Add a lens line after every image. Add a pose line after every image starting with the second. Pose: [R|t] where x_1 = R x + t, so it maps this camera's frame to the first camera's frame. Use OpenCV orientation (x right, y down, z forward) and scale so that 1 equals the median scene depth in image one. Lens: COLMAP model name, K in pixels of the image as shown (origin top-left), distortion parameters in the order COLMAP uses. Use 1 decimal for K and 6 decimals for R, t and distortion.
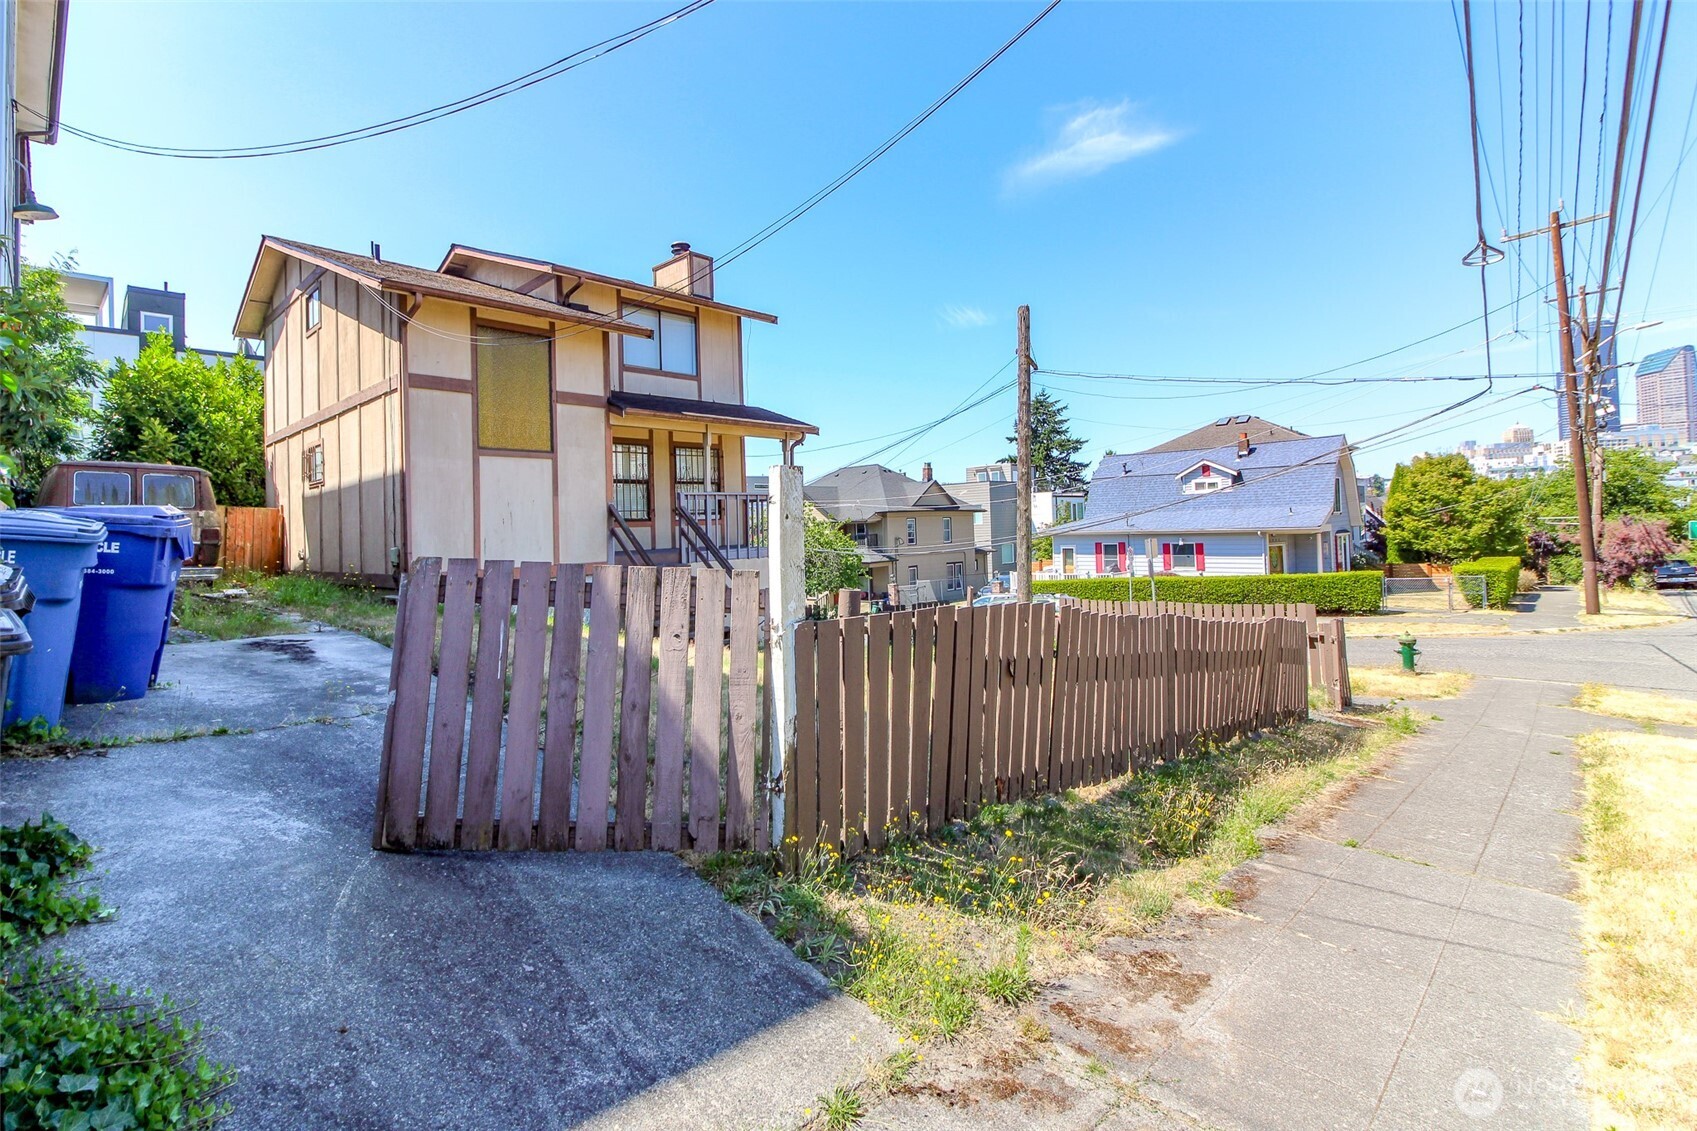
lens RADIAL K [[766.8, 0, 843.2], [0, 766.8, 533.5], [0, 0, 1]] dist [0.019692, -0.010778]
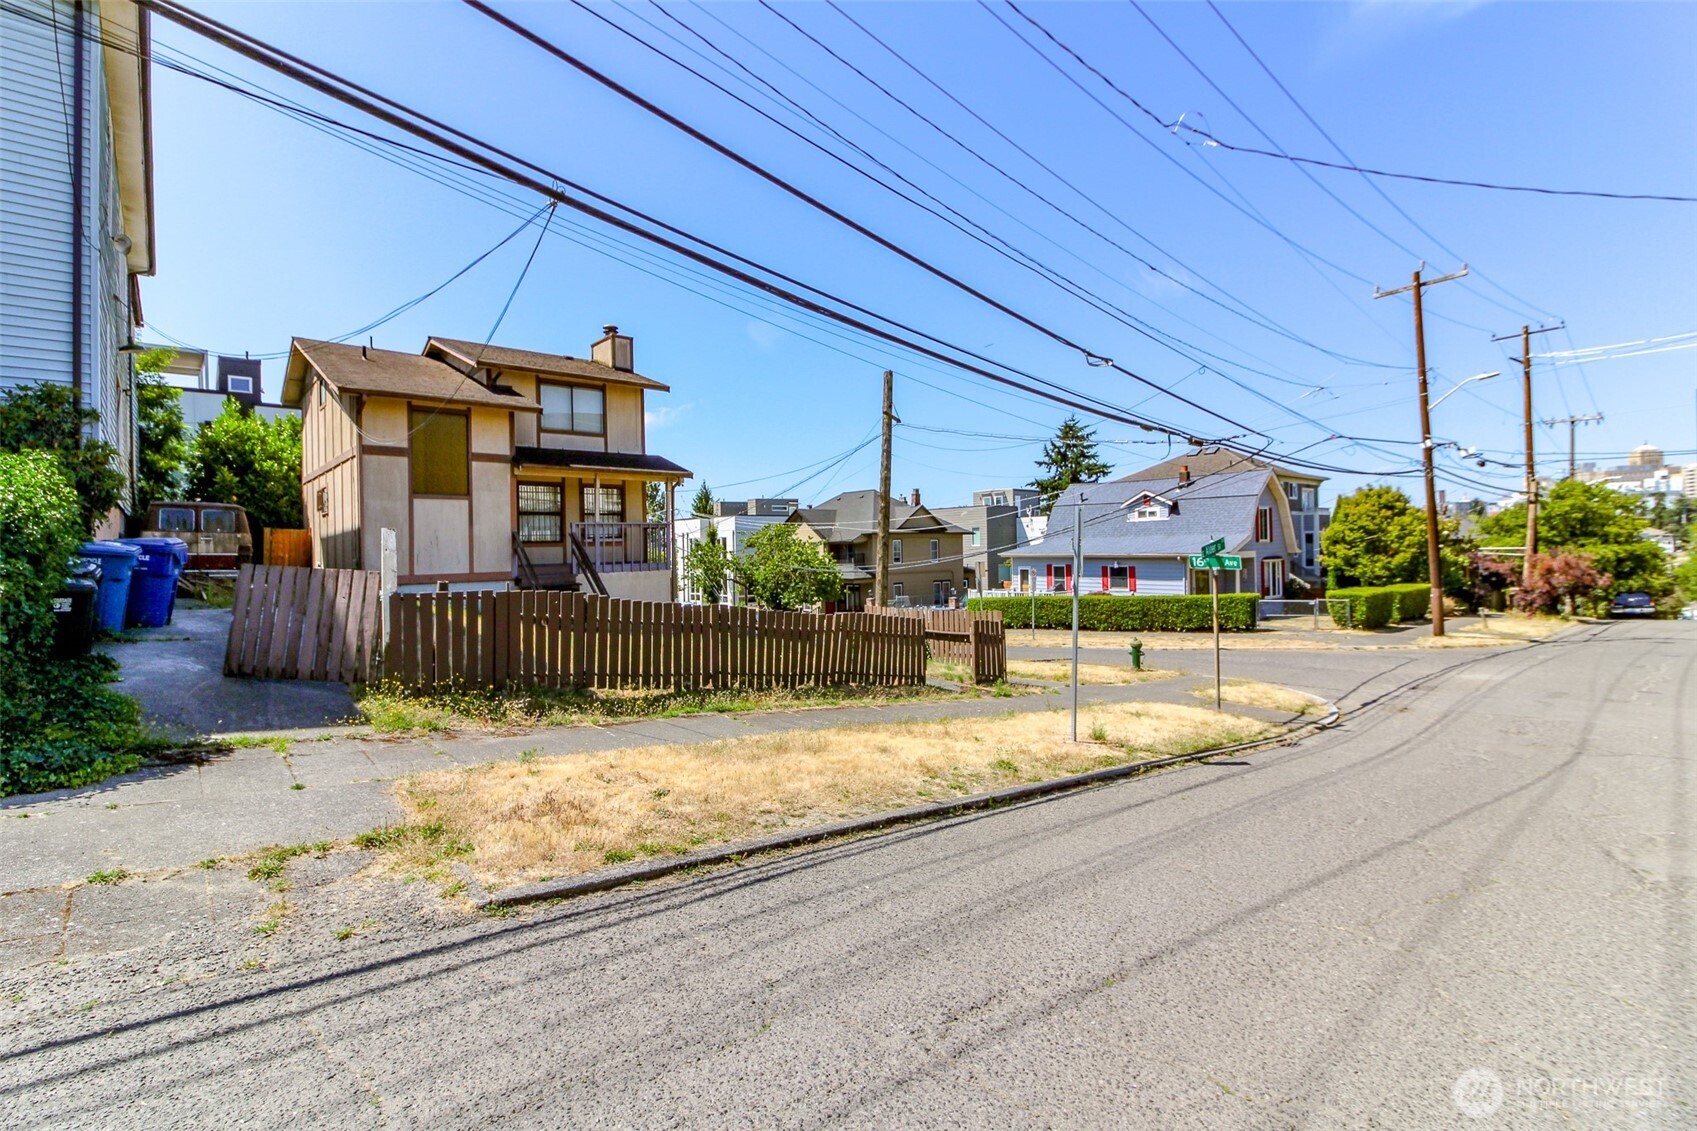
lens RADIAL K [[760.0, 0, 845.7], [0, 760.0, 574.4], [0, 0, 1]] dist [0.004056, -0.000055]
pose [[0.996009, 0.017447, -0.087529, 0.343857], [-0.014806, 0.999418, 0.030736, -0.008580], [0.088014, -0.029317, 0.995688, -0.276163]]
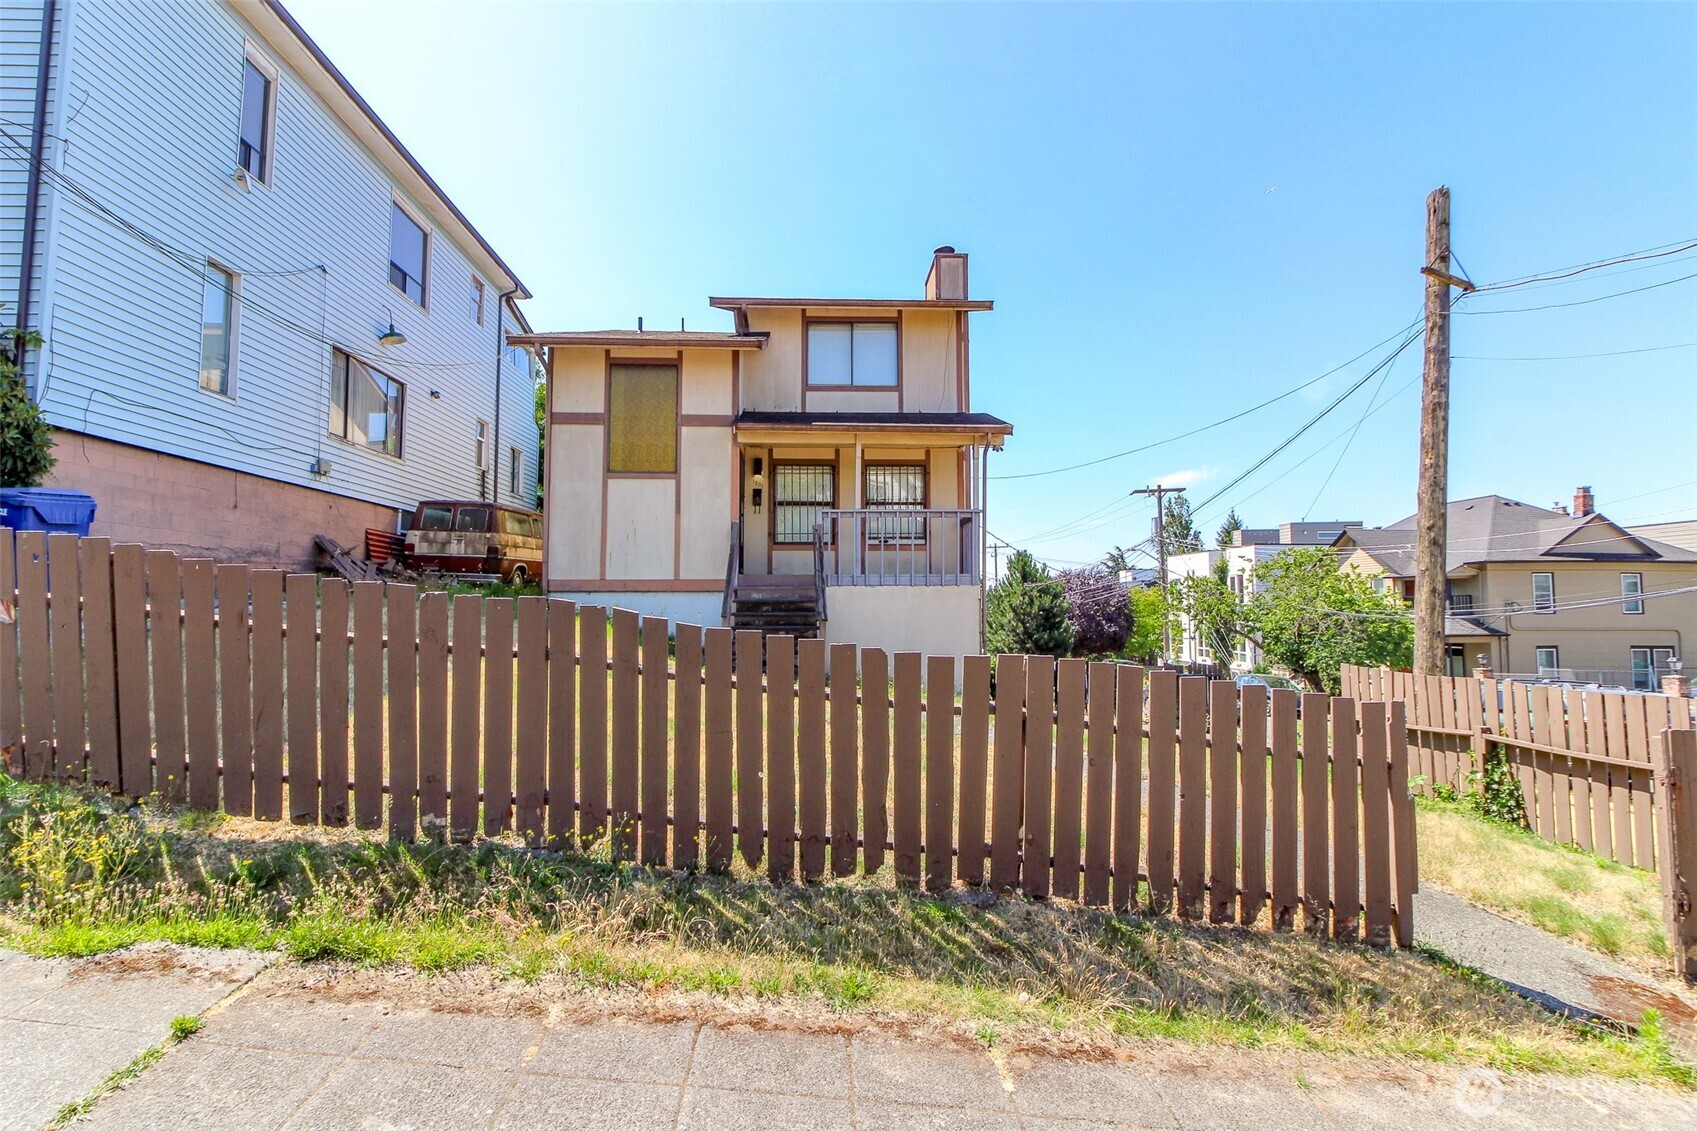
lens RADIAL K [[792.6, 0, 835.3], [0, 792.6, 566.5], [0, 0, 1]] dist [0.020027, -0.012868]
pose [[0.717283, 0.000908, -0.696781, 0.406276], [-0.028493, 0.999201, -0.028029, 0.035629], [0.696199, 0.039958, 0.716736, 0.285220]]
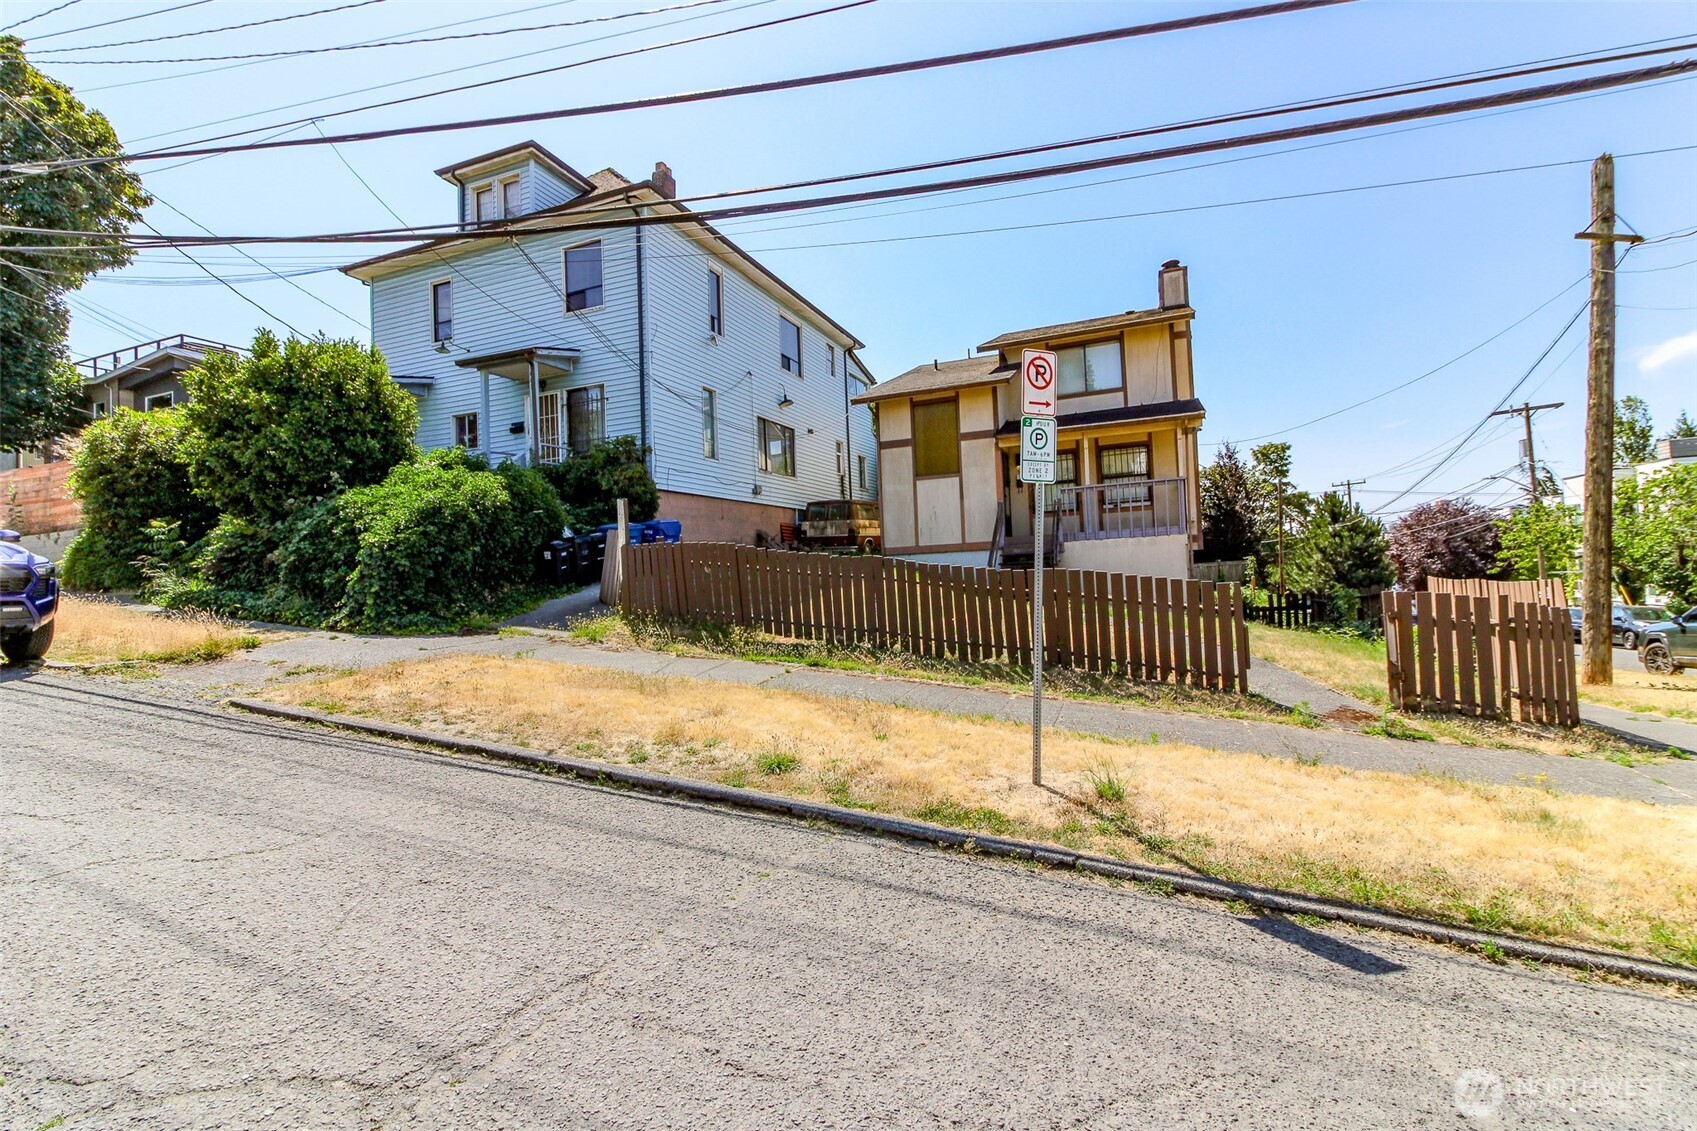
lens RADIAL K [[759.7, 0, 839.3], [0, 759.7, 565.3], [0, 0, 1]] dist [0.013980, -0.009756]
pose [[0.367203, 0.007905, -0.930107, 0.752023], [0.030413, 0.999327, 0.020500, 0.035191], [0.929643, -0.035815, 0.366716, 0.140913]]
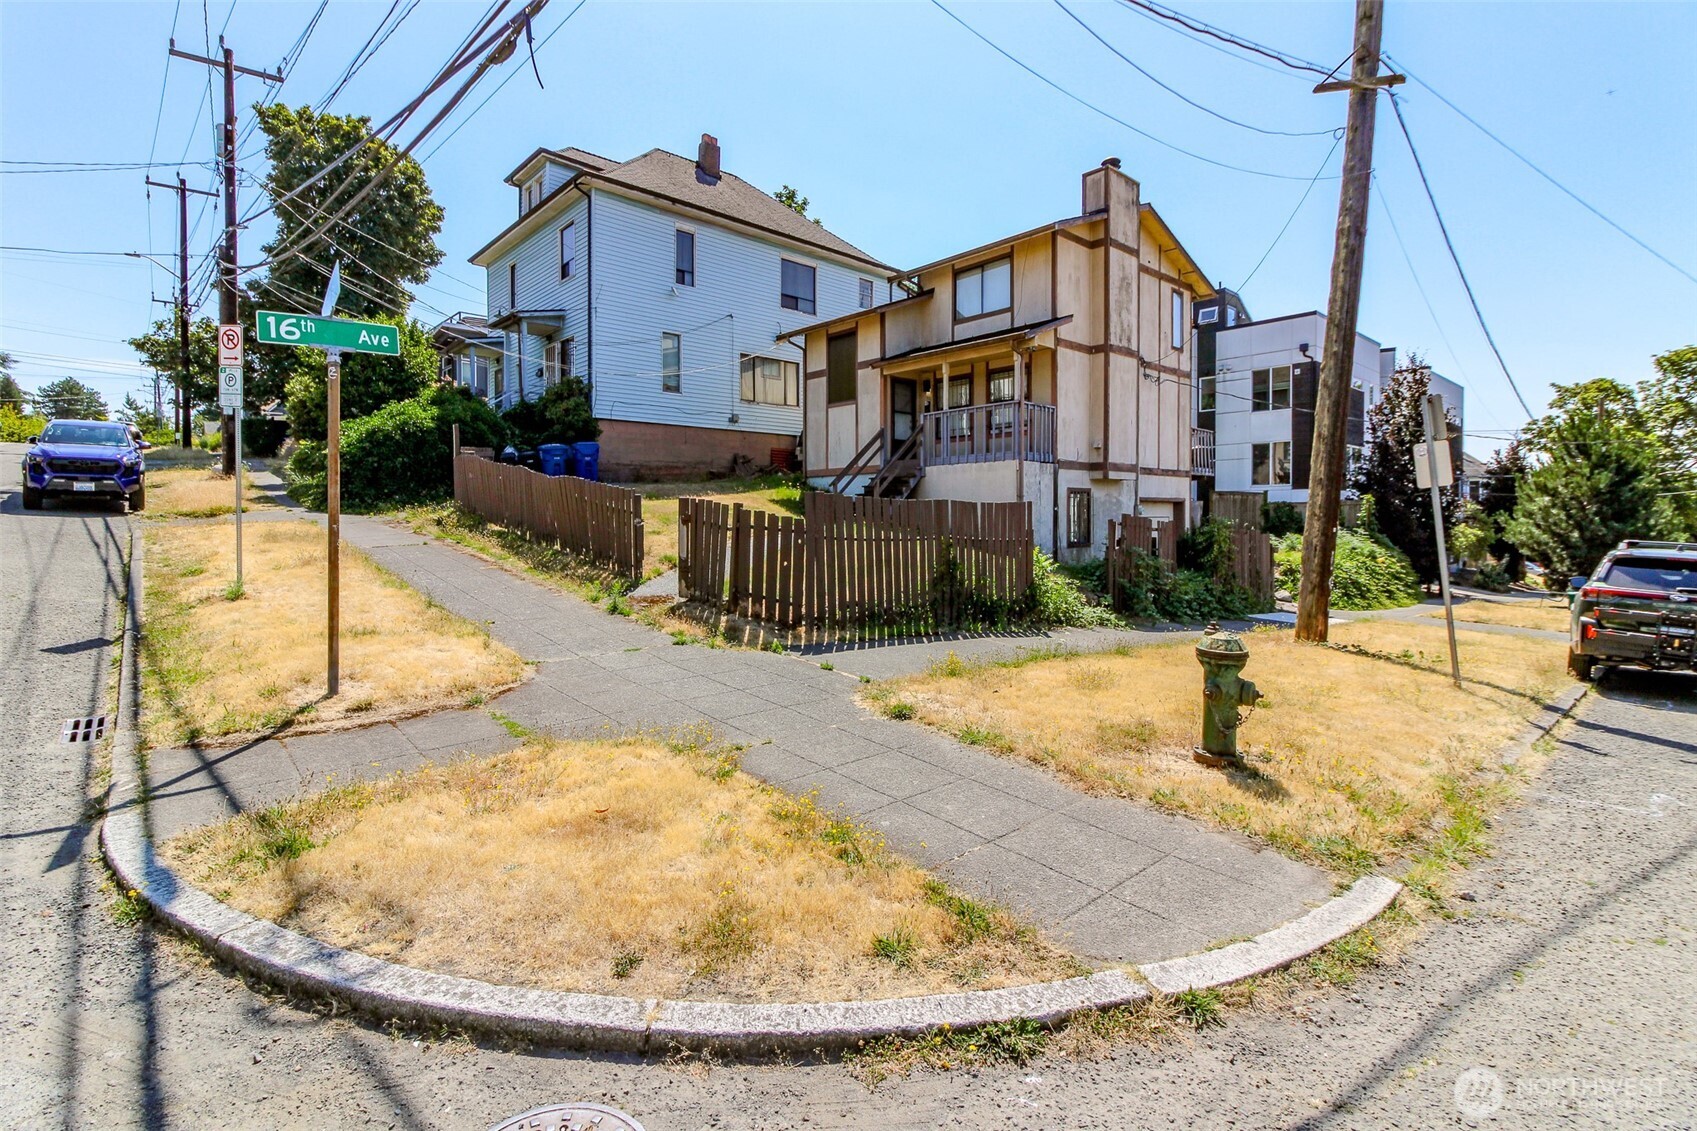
lens RADIAL K [[766.8, 0, 843.2], [0, 766.8, 533.5], [0, 0, 1]] dist [0.019692, -0.010778]
pose [[-0.073759, 0.059154, -0.995520, 0.996778], [0.001100, 0.998244, 0.059234, 0.066075], [0.997275, 0.003274, -0.073694, 0.830182]]
